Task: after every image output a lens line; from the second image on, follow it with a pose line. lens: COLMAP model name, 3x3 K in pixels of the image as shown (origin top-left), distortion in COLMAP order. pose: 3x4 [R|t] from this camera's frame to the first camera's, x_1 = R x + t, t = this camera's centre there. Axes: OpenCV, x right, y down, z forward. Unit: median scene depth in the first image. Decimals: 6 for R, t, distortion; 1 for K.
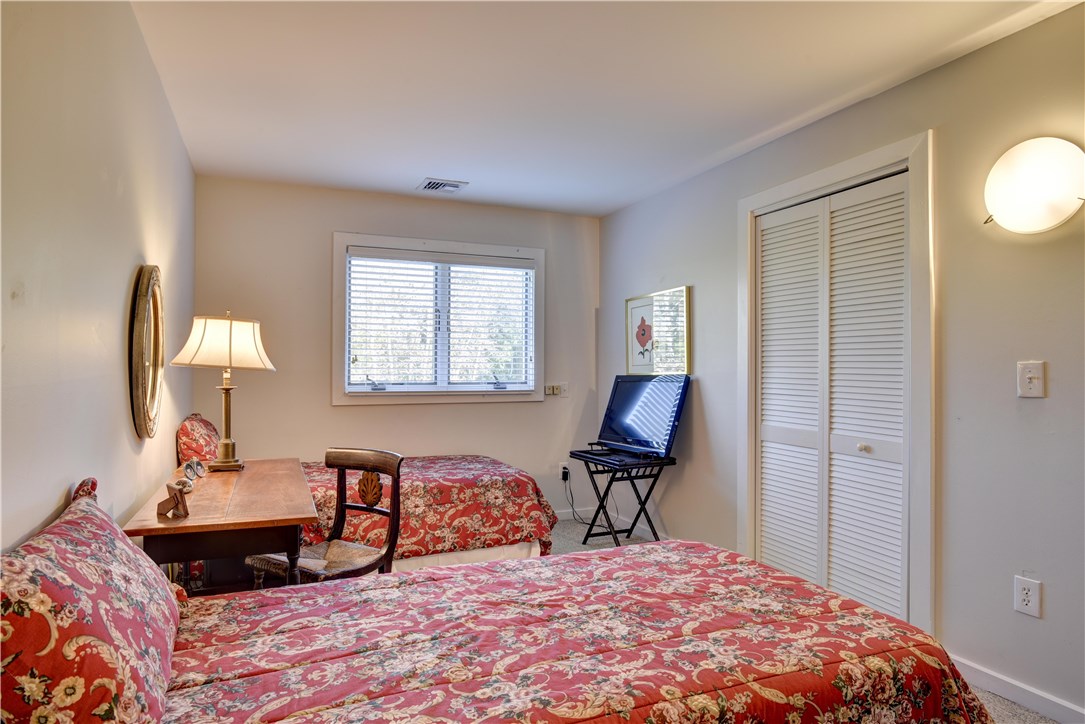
lens RADIAL K [[606.9, 0, 539.3], [0, 606.9, 360.8], [0, 0, 1]] dist [-0.021382, 0.000527]
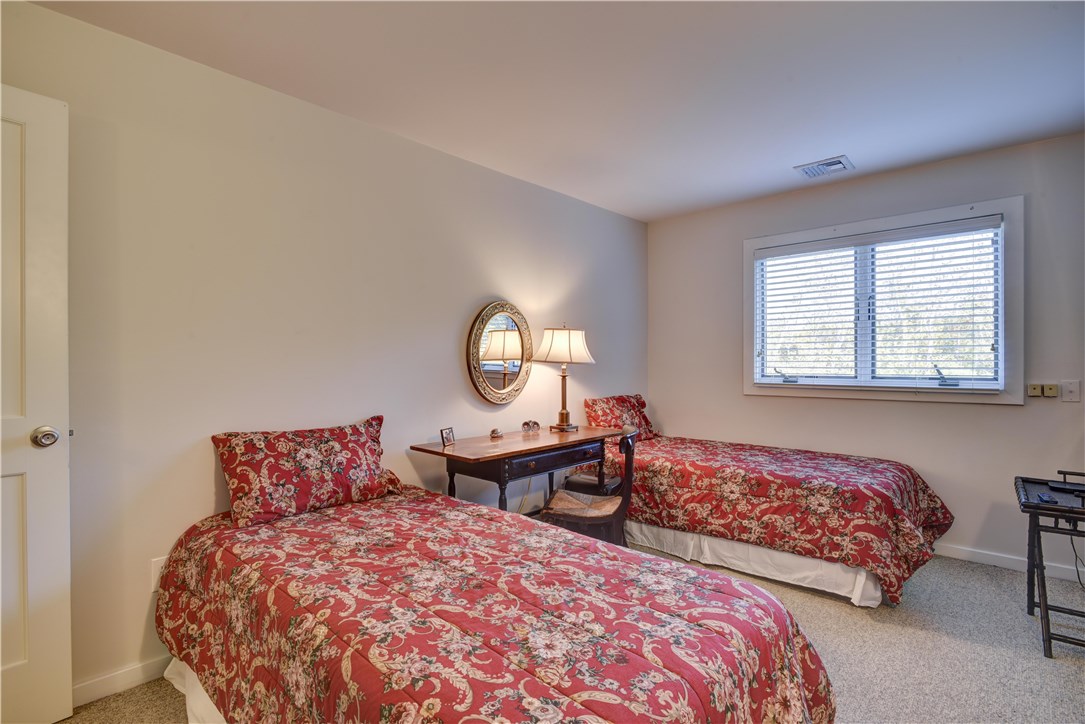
lens RADIAL K [[514.8, 0, 541.6], [0, 514.8, 360.4], [0, 0, 1]] dist [-0.014434, -0.000043]
pose [[0.418366, -0.007698, -0.908246, 0.476887], [0.015400, 0.999880, -0.001381, 0.007455], [0.908148, -0.013410, 0.418434, 0.332358]]
